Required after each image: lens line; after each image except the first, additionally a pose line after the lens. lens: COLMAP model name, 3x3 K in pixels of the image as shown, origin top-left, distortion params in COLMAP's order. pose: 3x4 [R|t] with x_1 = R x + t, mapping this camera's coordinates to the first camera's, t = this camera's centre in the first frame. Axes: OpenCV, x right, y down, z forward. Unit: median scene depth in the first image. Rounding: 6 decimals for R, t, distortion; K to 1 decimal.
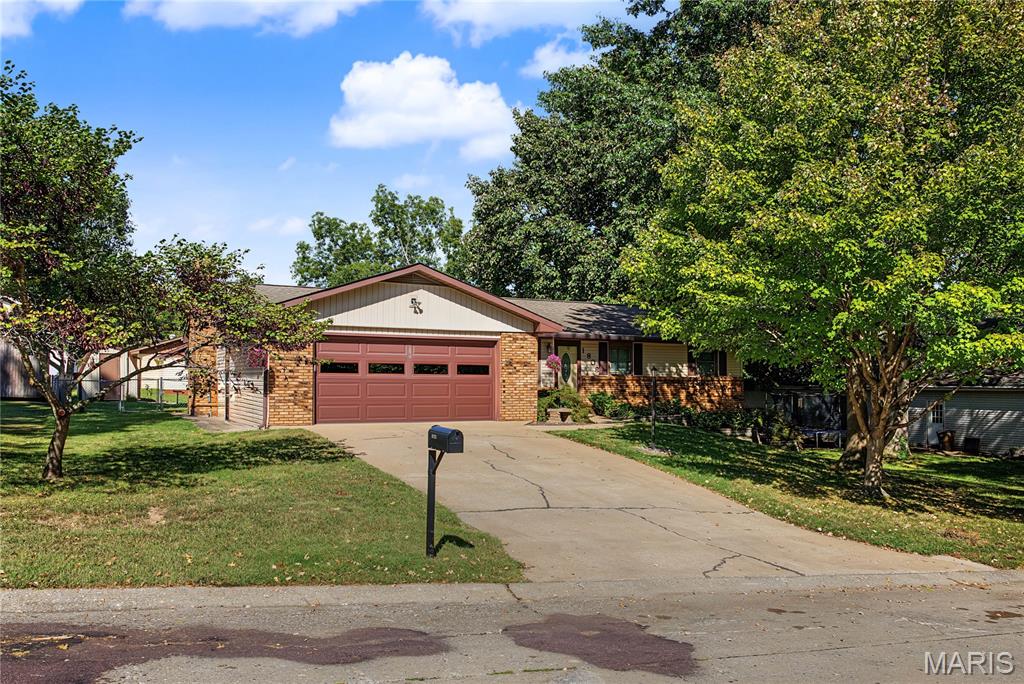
lens RADIAL K [[813.3, 0, 512.0], [0, 813.3, 342.0], [0, 0, 1]] dist [0.001137, -0.000065]
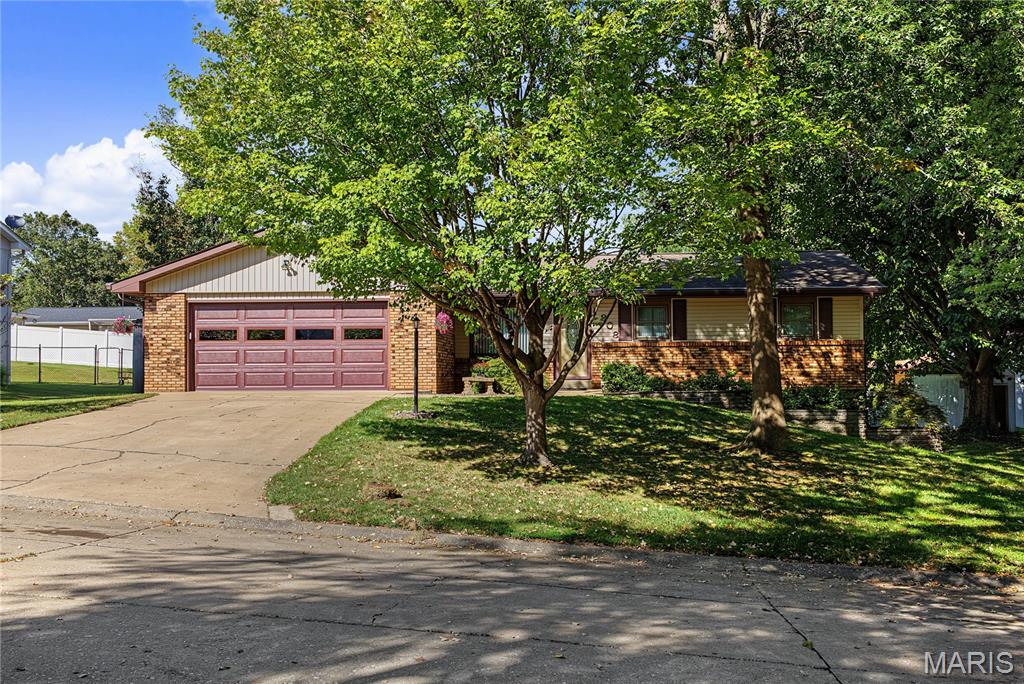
lens RADIAL K [[1025.8, 0, 512.0], [0, 1025.8, 342.0], [0, 0, 1]] dist [0.119147, 0.000279]
pose [[0.841274, -0.037135, -0.539332, 0.570993], [0.035929, 0.999273, -0.012760, 0.051006], [0.539413, -0.008643, 0.841997, 0.092467]]
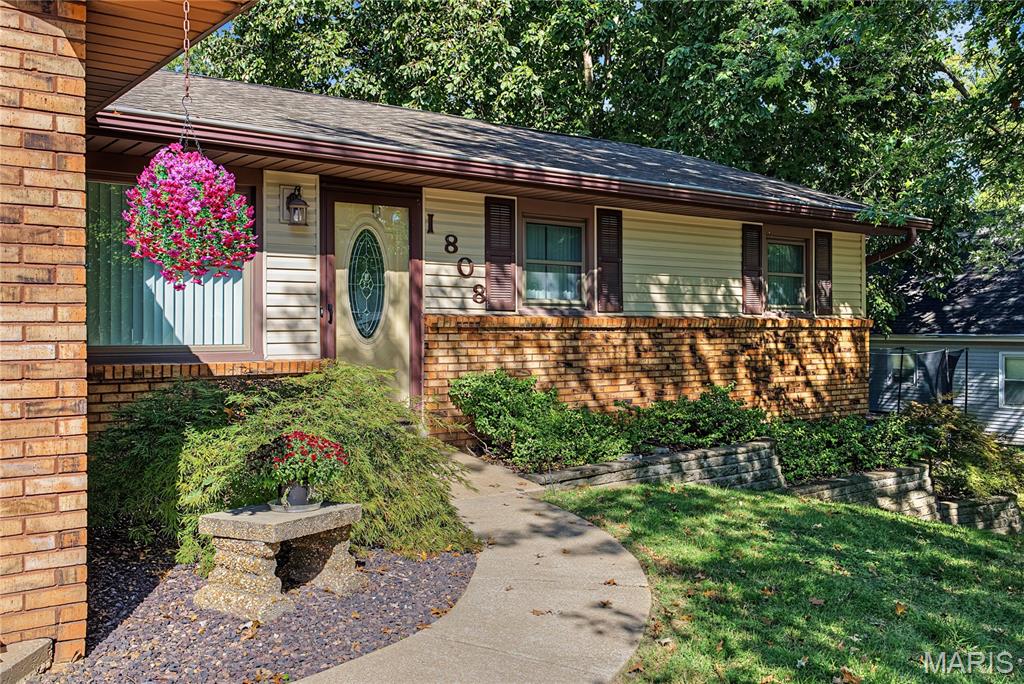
lens RADIAL K [[953.4, 0, 512.0], [0, 953.4, 342.0], [0, 0, 1]] dist [0.003679, 0.004131]
pose [[0.987083, -0.006889, 0.160059, 0.062242], [-0.004148, 0.997641, 0.068518, 0.028552], [-0.160153, -0.068297, 0.984727, 0.668433]]
